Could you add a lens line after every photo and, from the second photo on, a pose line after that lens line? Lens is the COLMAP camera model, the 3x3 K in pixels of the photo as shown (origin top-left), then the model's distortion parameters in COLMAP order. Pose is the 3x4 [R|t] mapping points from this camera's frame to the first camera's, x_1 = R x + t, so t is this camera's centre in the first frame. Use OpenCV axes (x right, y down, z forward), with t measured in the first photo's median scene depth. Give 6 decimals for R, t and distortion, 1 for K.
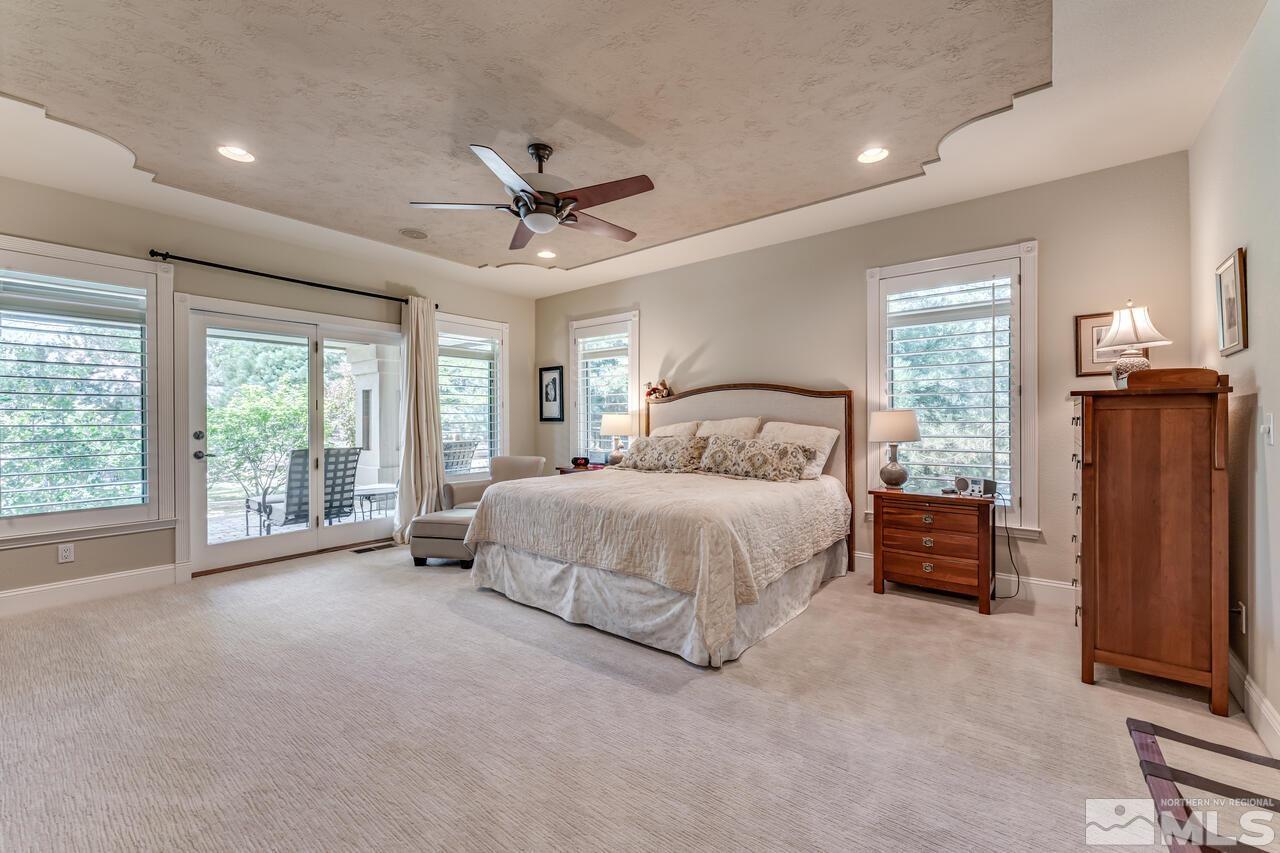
lens RADIAL K [[514.8, 0, 636.2], [0, 514.8, 422.6], [0, 0, 1]] dist [0.000188, -0.001151]
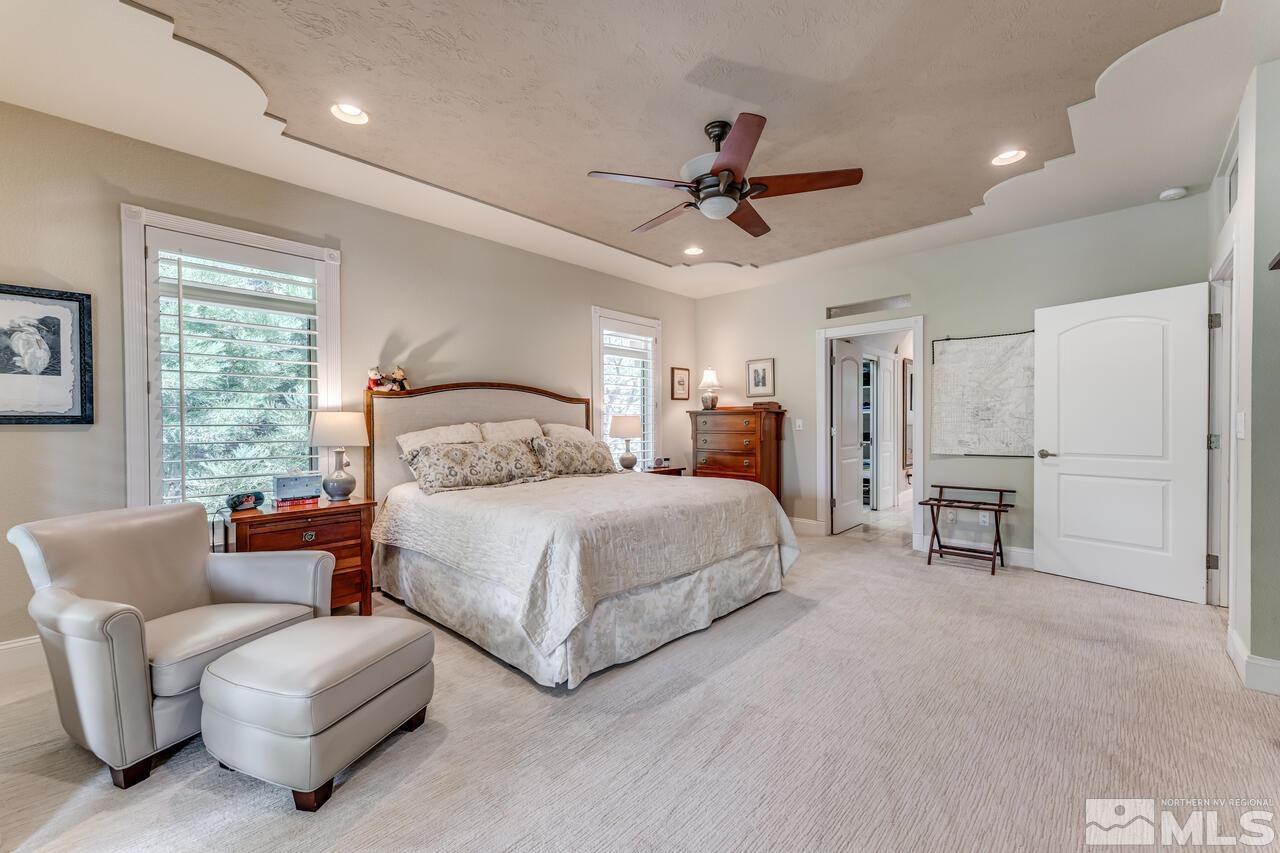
lens RADIAL K [[514.8, 0, 638.0], [0, 514.8, 426.8], [0, 0, 1]] dist [0.000188, -0.001151]
pose [[0.074400, -0.006105, 0.997210, -0.853799], [0.004522, 0.999973, 0.005785, -0.000046], [-0.997218, 0.004079, 0.074426, 0.810096]]
